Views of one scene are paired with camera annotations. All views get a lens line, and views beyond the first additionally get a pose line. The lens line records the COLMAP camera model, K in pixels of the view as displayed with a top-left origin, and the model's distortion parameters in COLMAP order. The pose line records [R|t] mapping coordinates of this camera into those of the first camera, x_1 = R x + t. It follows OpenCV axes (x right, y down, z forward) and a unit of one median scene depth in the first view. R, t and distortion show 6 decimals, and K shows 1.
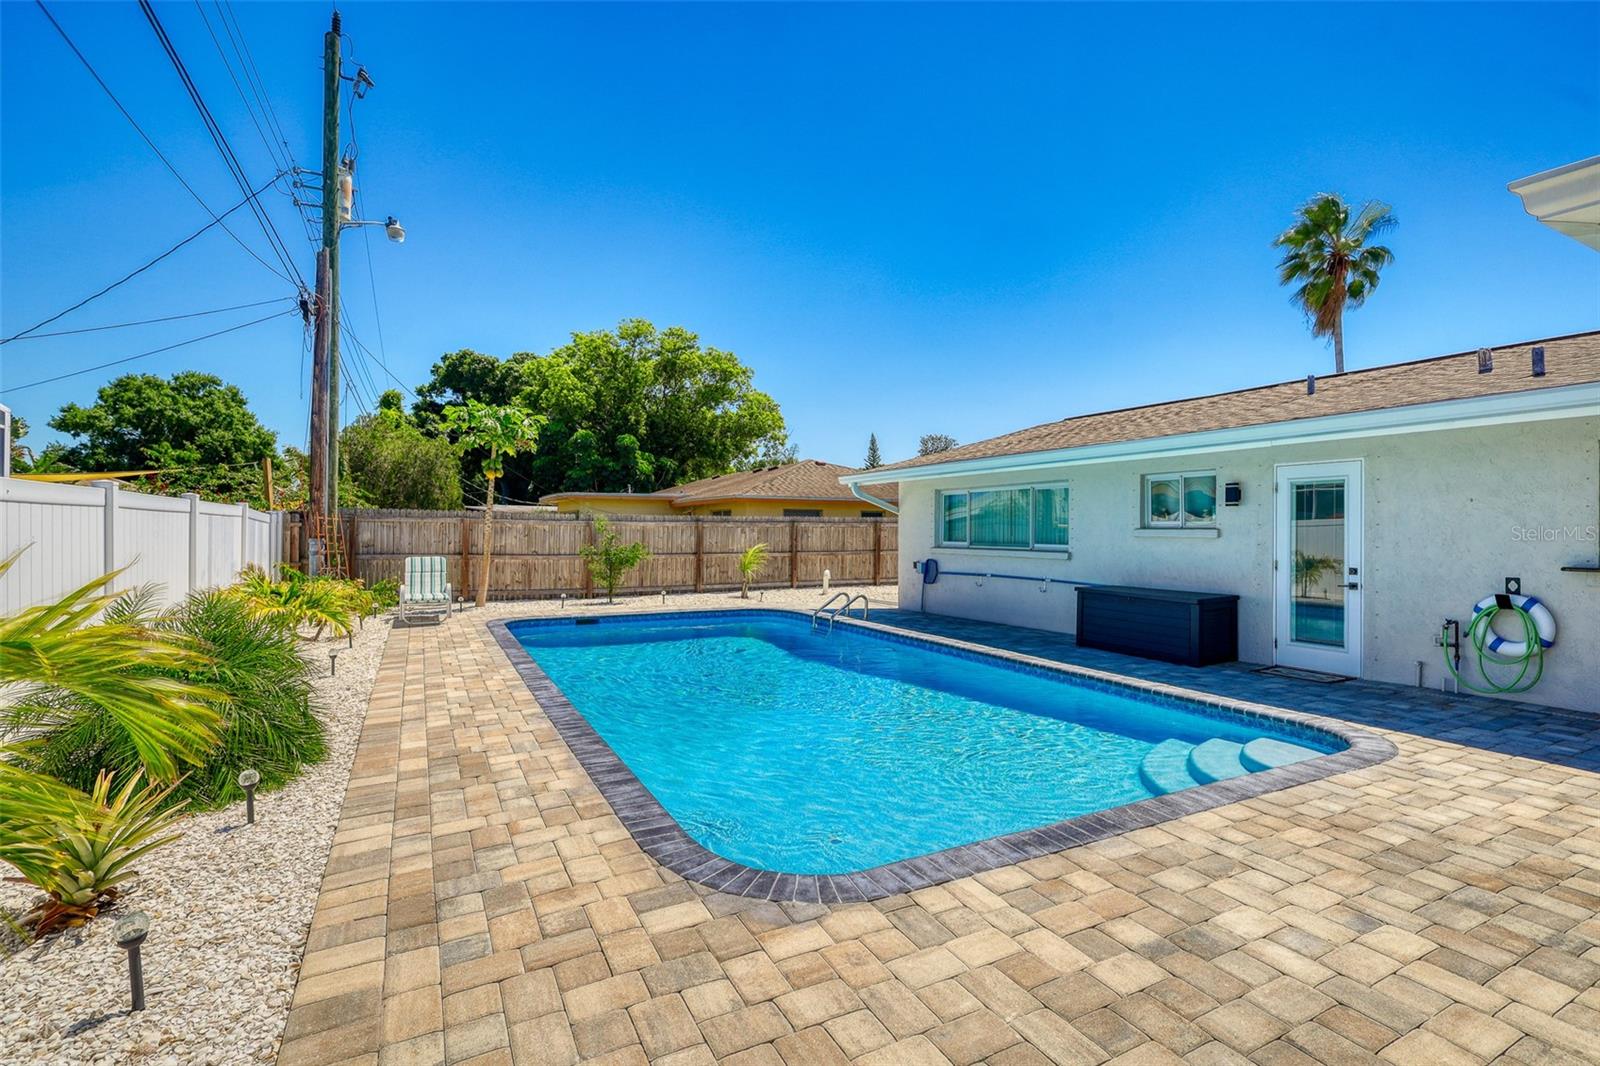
lens RADIAL K [[737.3, 0, 800.0], [0, 737.3, 533.0], [0, 0, 1]] dist [0.001291, 0.000607]
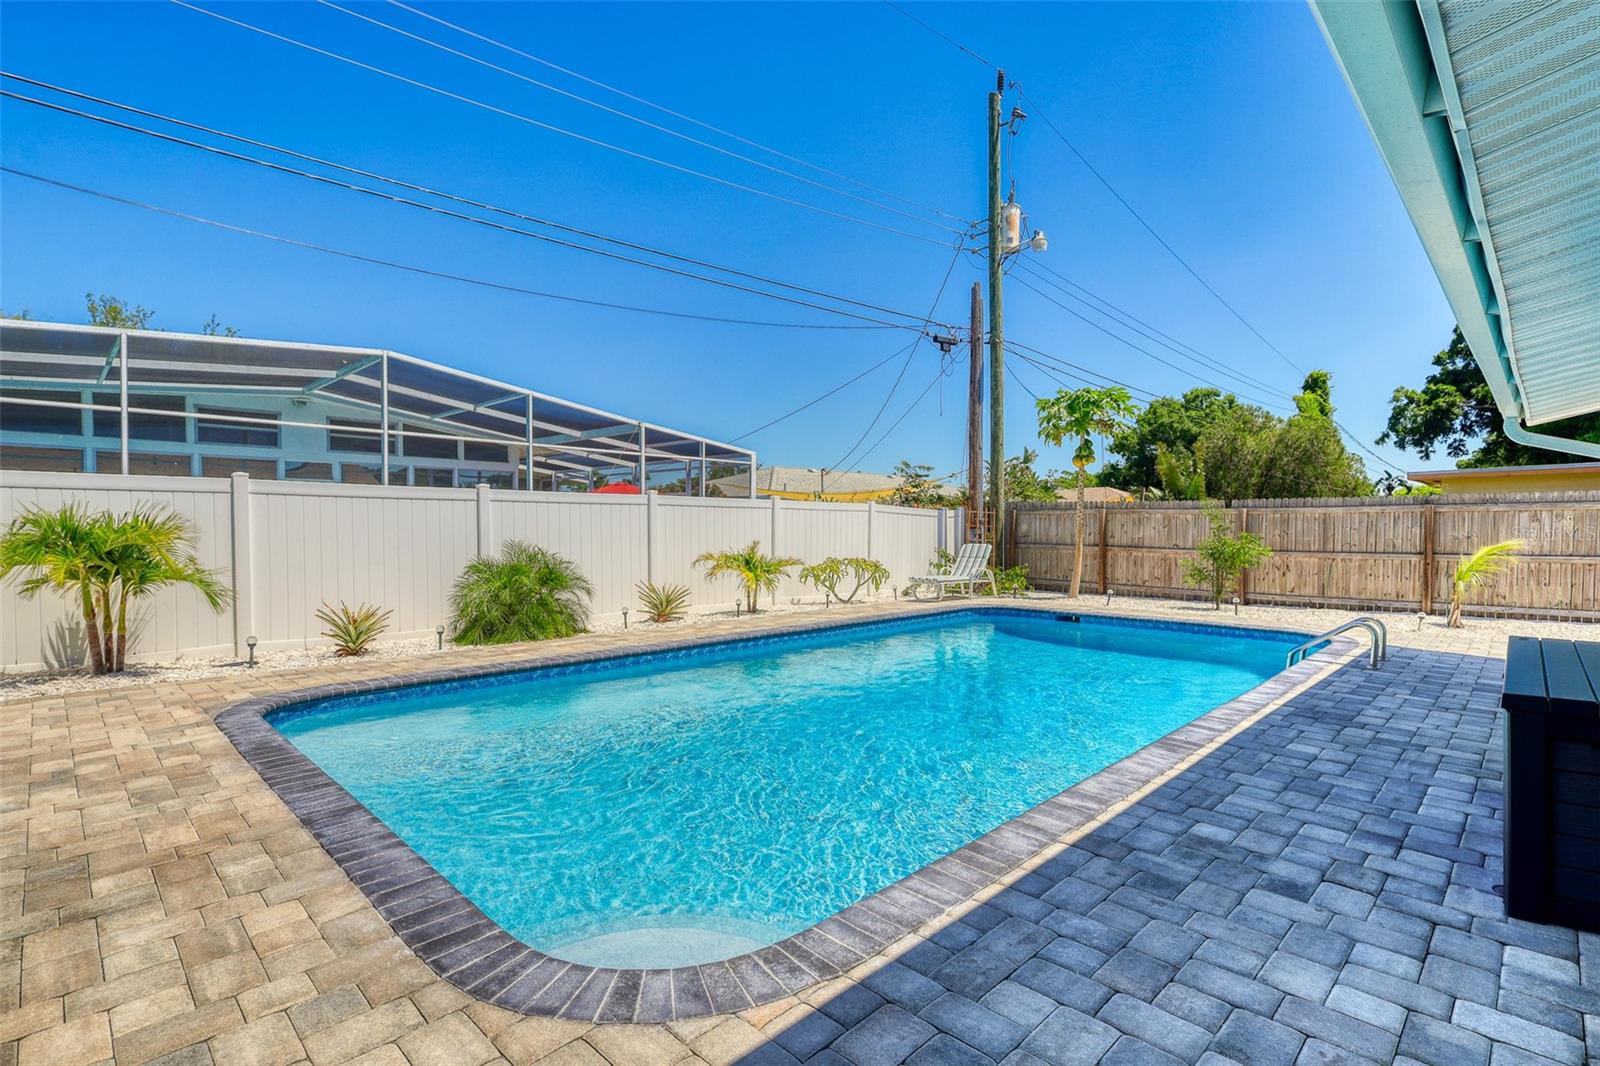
lens RADIAL K [[742.1, 0, 774.6], [0, 742.1, 549.3], [0, 0, 1]] dist [-0.001337, 0.000213]
pose [[0.293938, 0.023489, -0.955536, 0.385217], [-0.003543, 0.999718, 0.023485, 0.012853], [0.955818, -0.003518, 0.293938, 0.321120]]
